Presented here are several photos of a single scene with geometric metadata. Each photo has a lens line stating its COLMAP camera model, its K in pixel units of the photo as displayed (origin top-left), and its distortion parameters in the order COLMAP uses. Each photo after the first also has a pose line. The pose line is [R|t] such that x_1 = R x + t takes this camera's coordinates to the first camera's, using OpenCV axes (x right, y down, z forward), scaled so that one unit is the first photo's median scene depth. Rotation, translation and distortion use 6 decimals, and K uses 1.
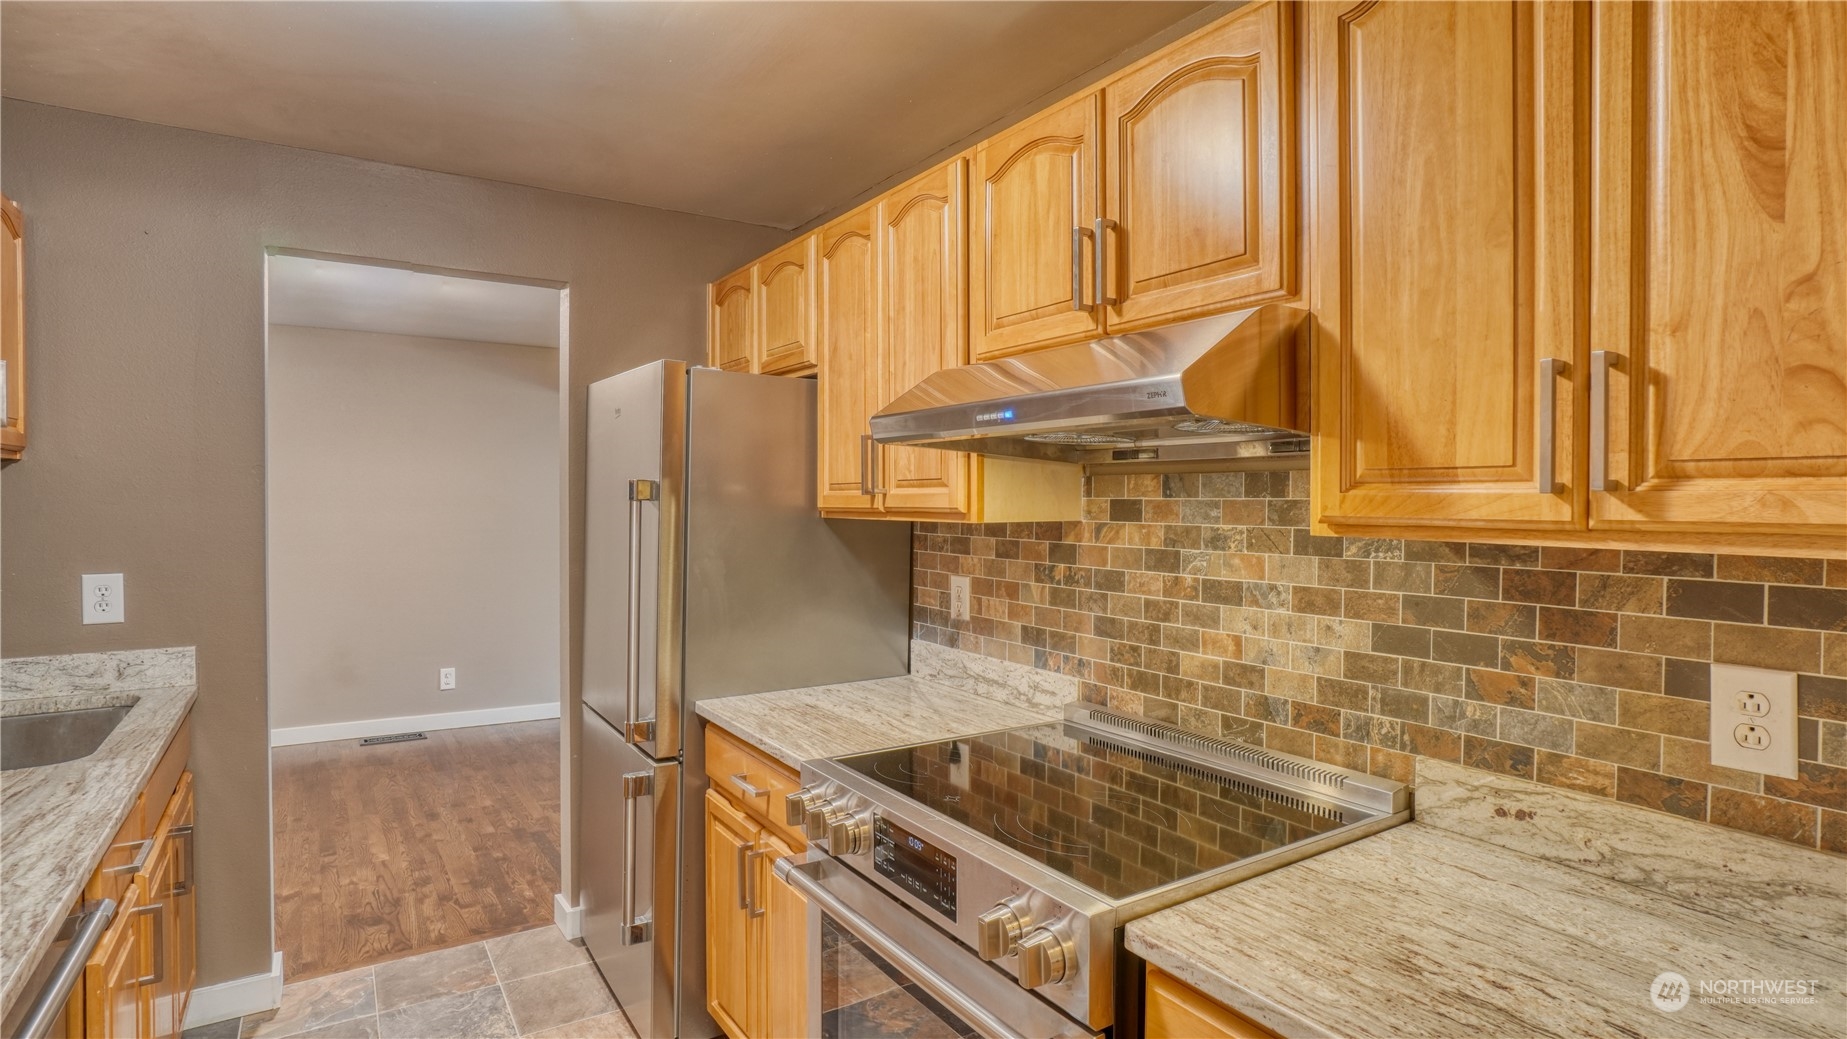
lens RADIAL K [[938.8, 0, 894.9], [0, 938.8, 525.1], [0, 0, 1]] dist [-0.011336, 0.000639]
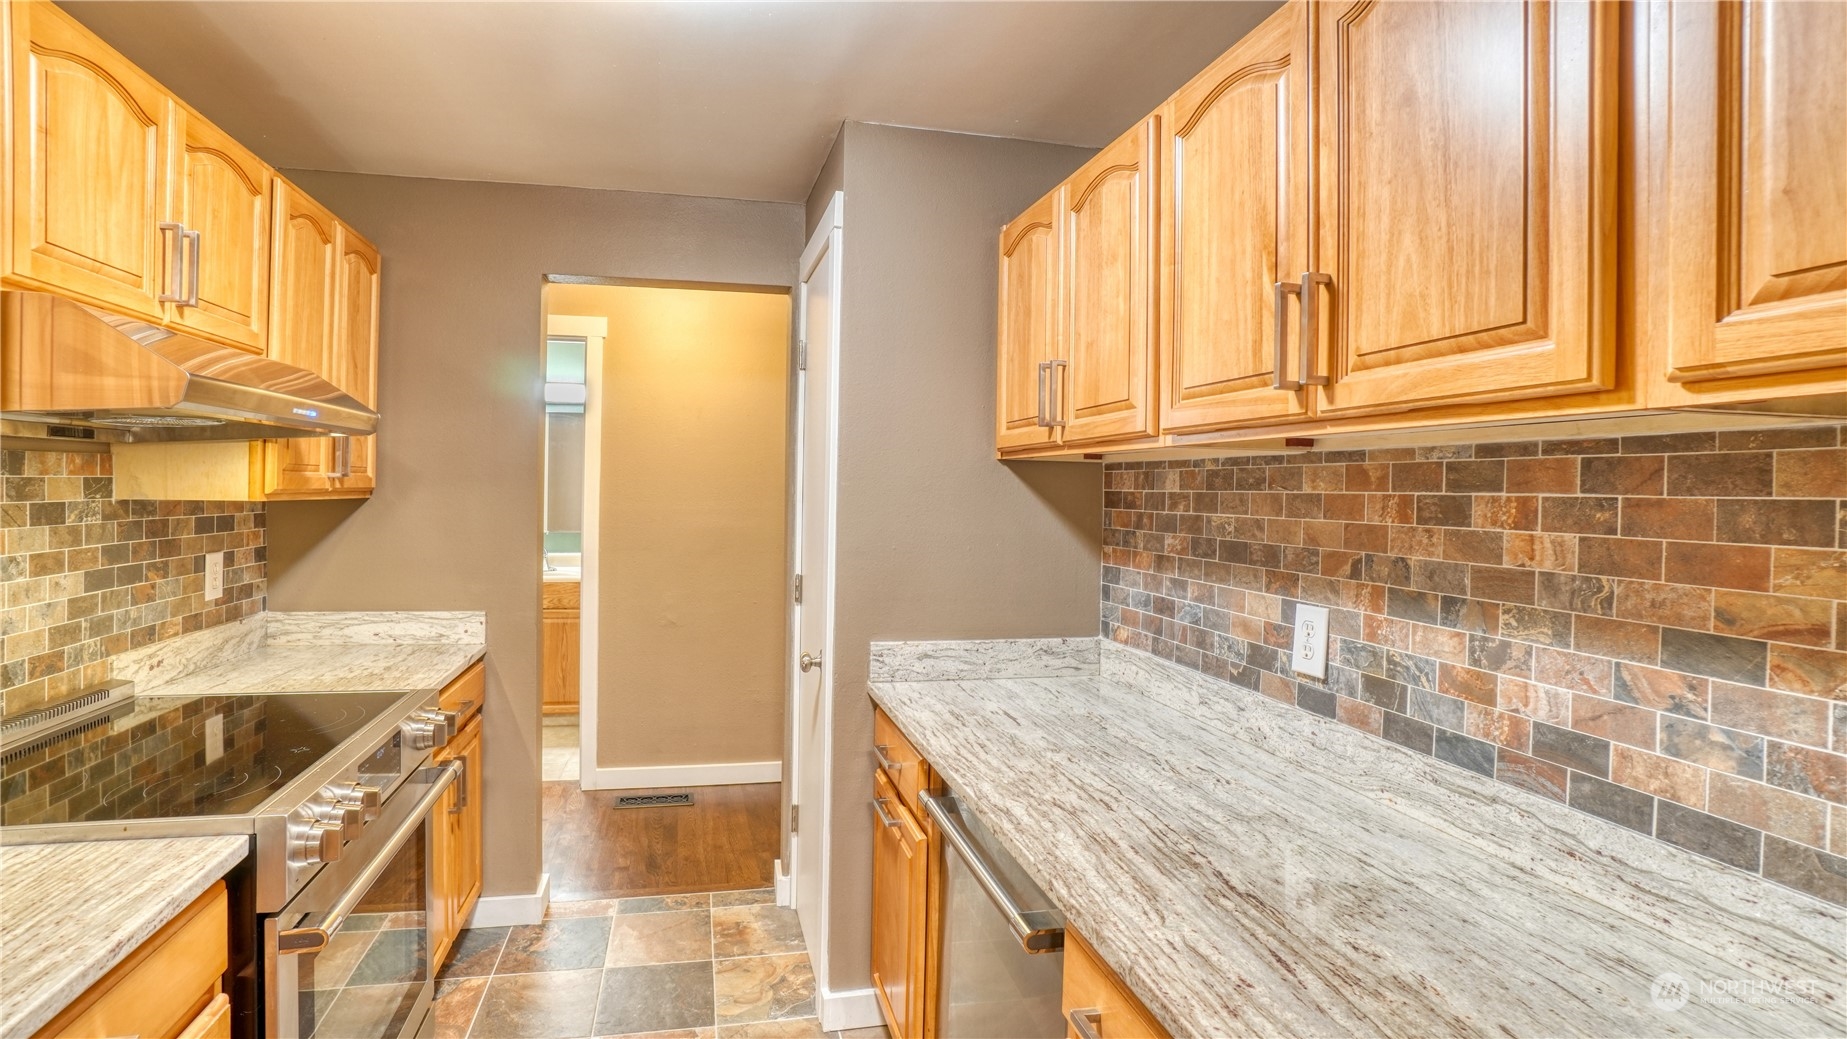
lens RADIAL K [[834.4, 0, 860.3], [0, 834.4, 489.3], [0, 0, 1]] dist [-0.052496, 0.015445]
pose [[-0.937353, -0.017711, 0.347930, -0.609988], [-0.007038, 0.999466, 0.031915, -0.036587], [-0.348309, 0.027467, -0.936977, 1.139484]]
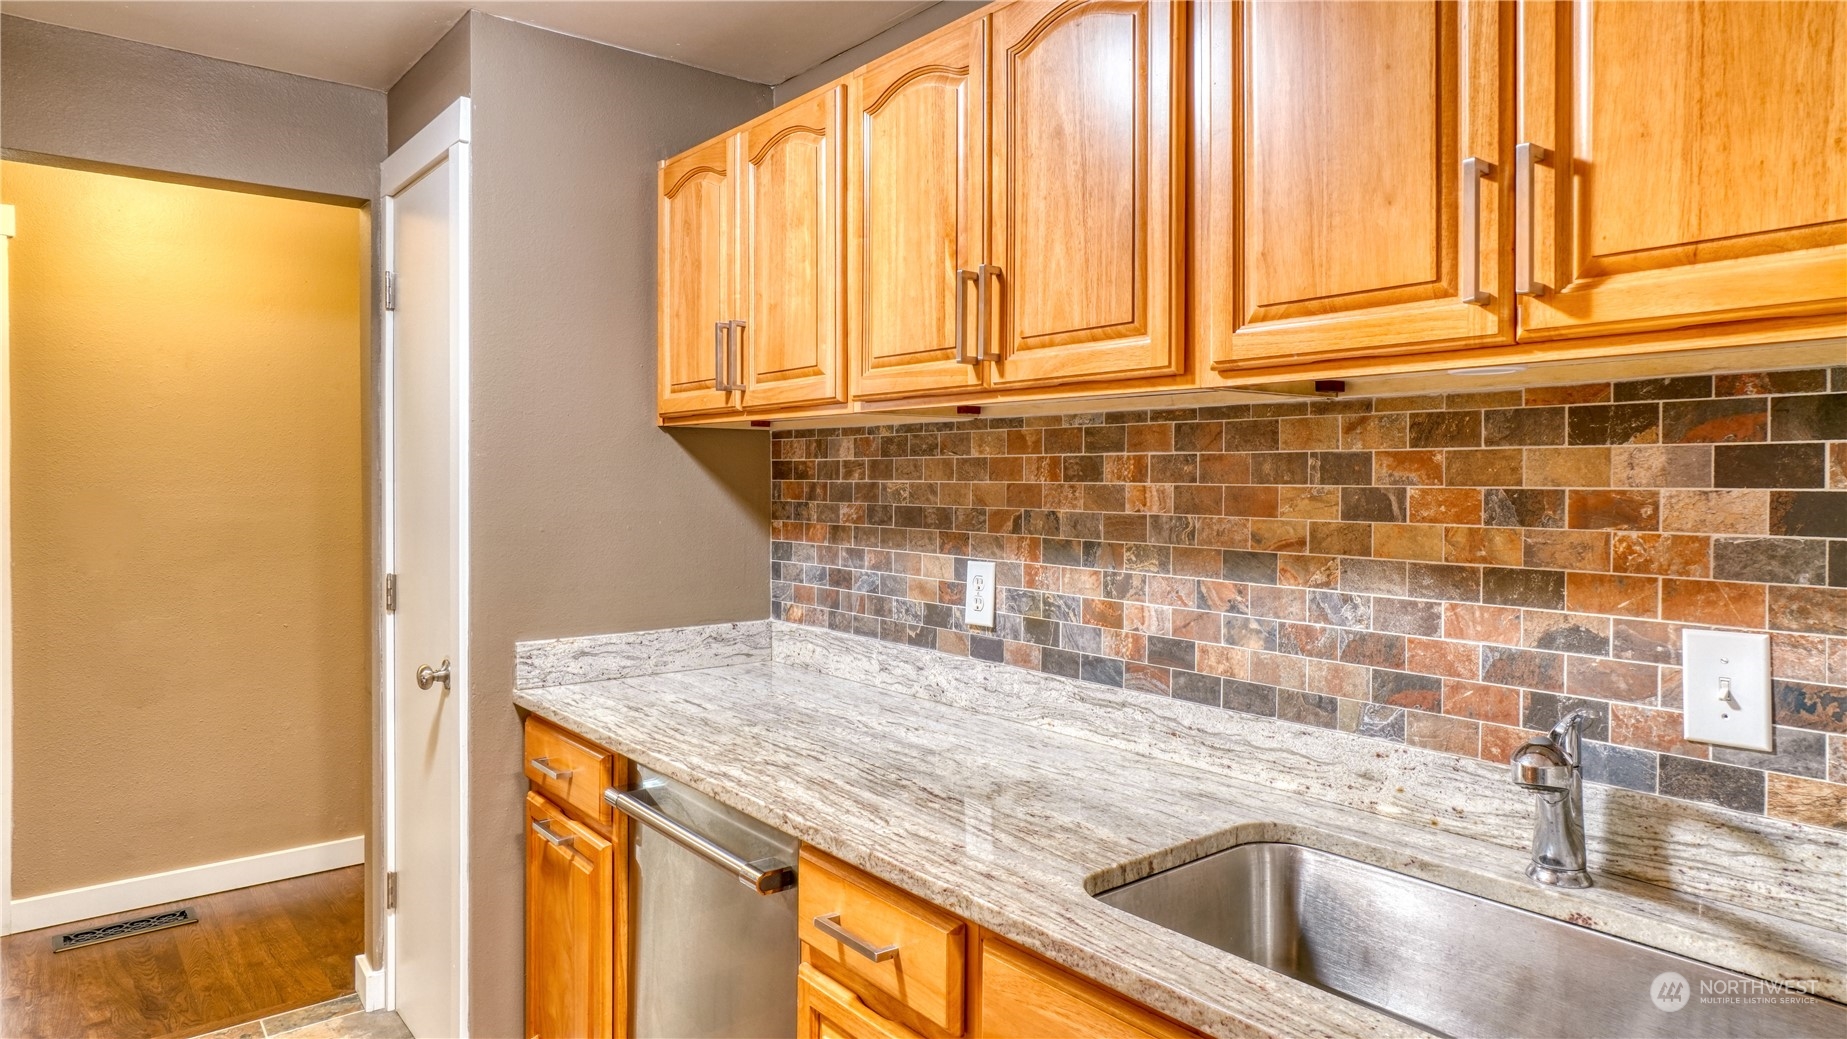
lens RADIAL K [[1081.3, 0, 955.9], [0, 1081.3, 488.3], [0, 0, 1]] dist [-0.015574, 0.000628]
pose [[-0.988853, -0.000046, -0.148893, -0.559468], [-0.006883, 0.998945, 0.045405, -0.030165], [0.148734, 0.045923, -0.987810, 1.322752]]
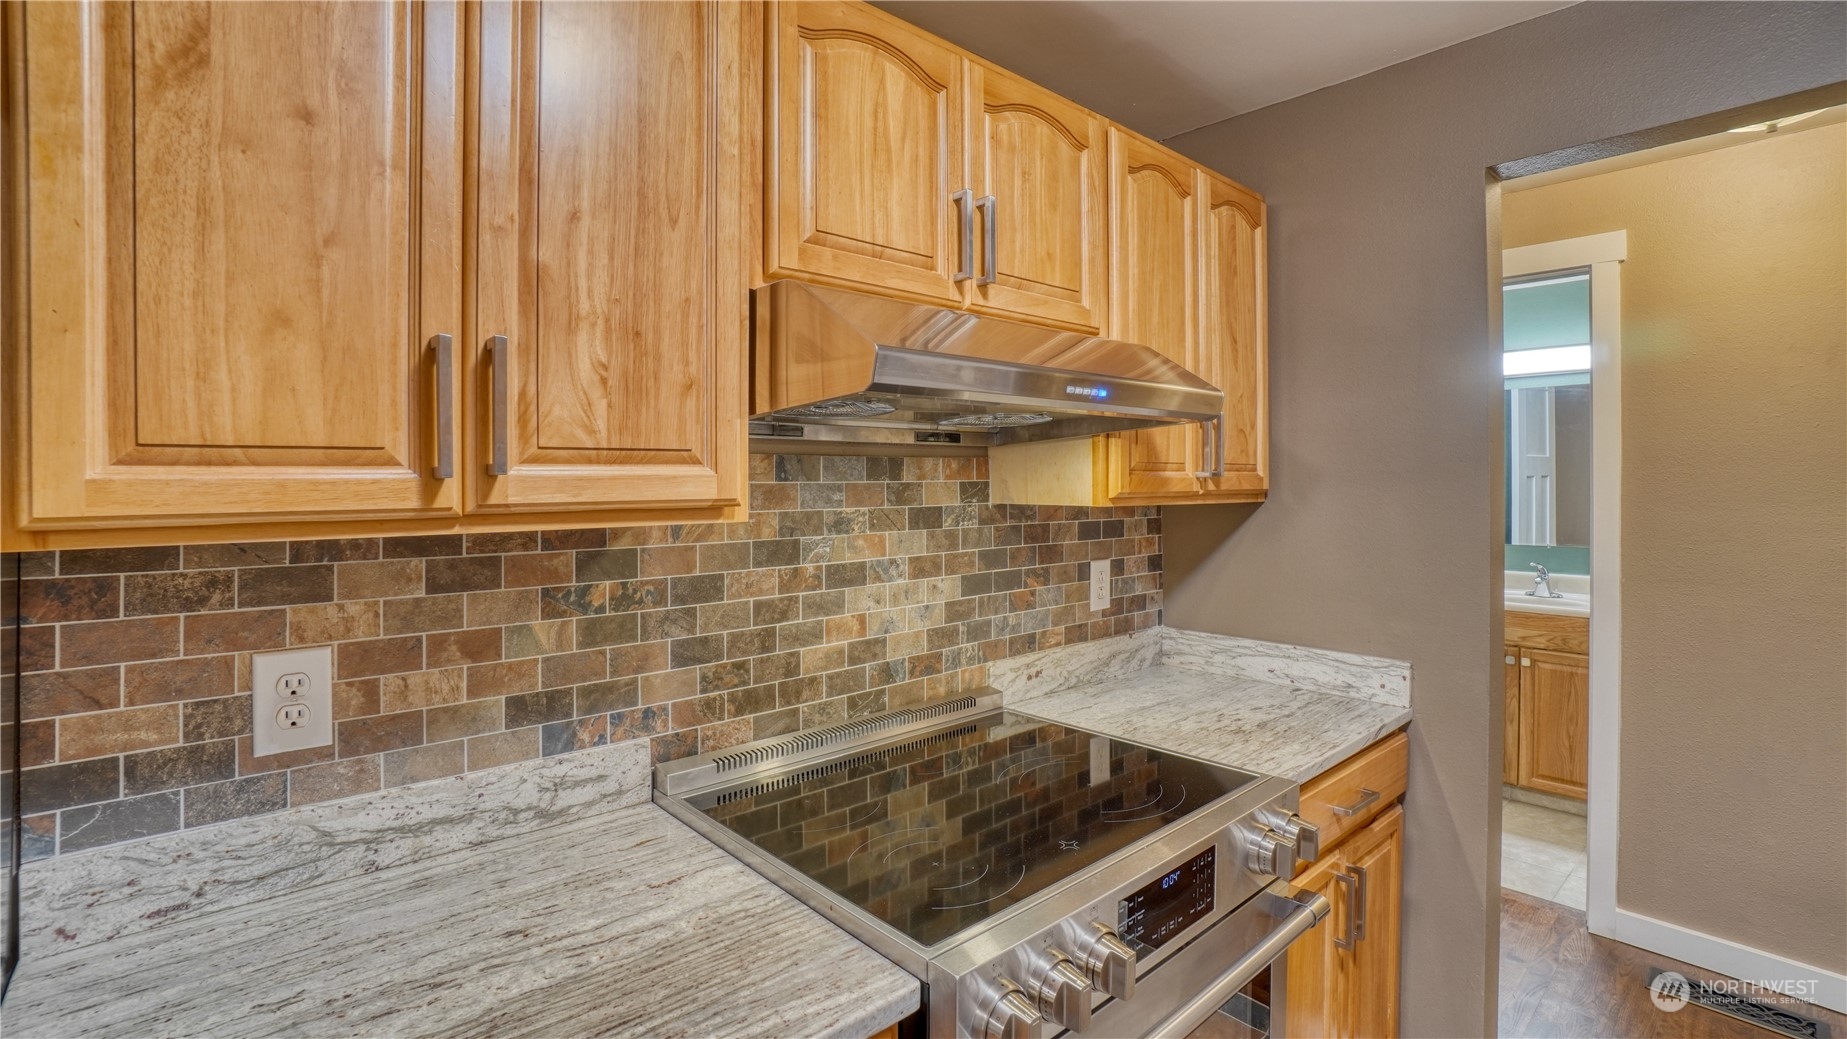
lens RADIAL K [[834.4, 0, 934.3], [0, 834.4, 478.4], [0, 0, 1]] dist [-0.052496, 0.015445]
pose [[-0.181443, 0.000702, 0.983401, -0.433053], [0.030880, 0.999511, 0.004984, -0.026604], [-0.982917, 0.031271, -0.181376, 0.848619]]
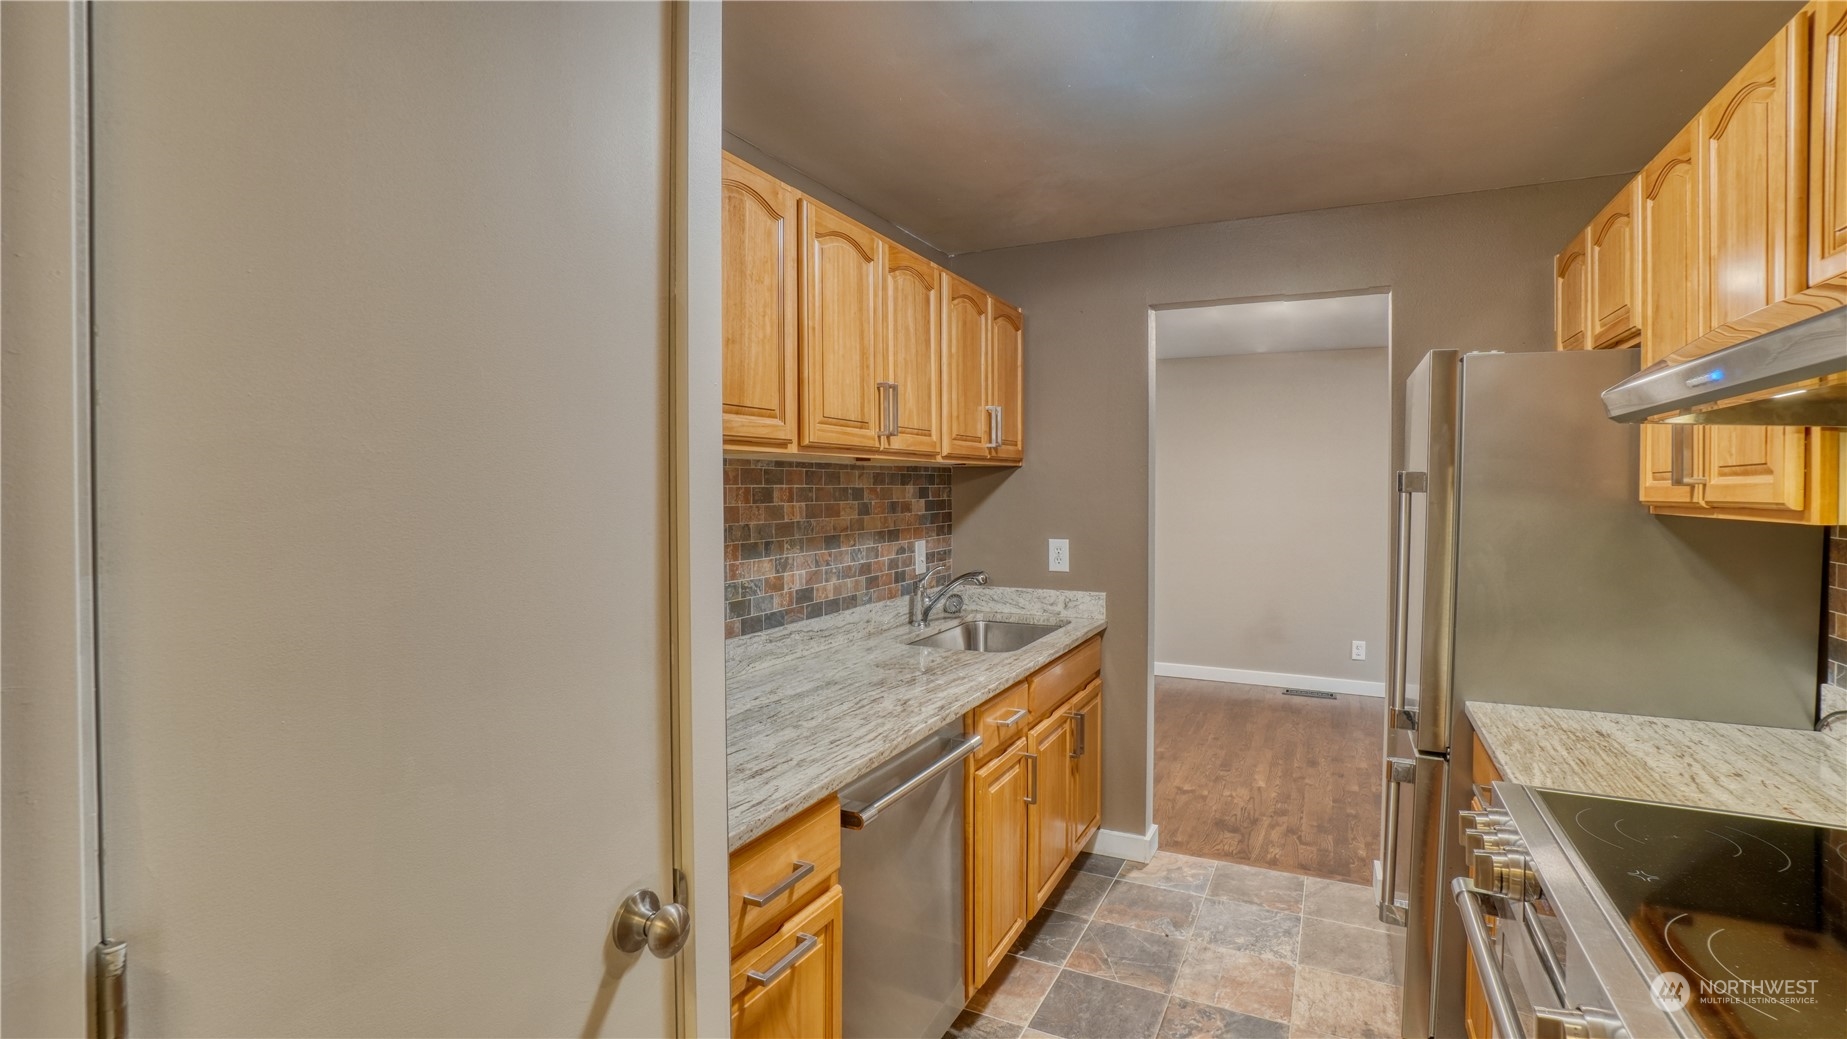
lens RADIAL K [[834.4, 0, 934.3], [0, 834.4, 510.6], [0, 0, 1]] dist [-0.052496, 0.015445]
pose [[0.533644, 0.020069, -0.845471, 0.210919], [-0.023697, 0.999681, 0.008773, -0.001988], [0.845377, 0.015354, 0.533949, 0.097023]]
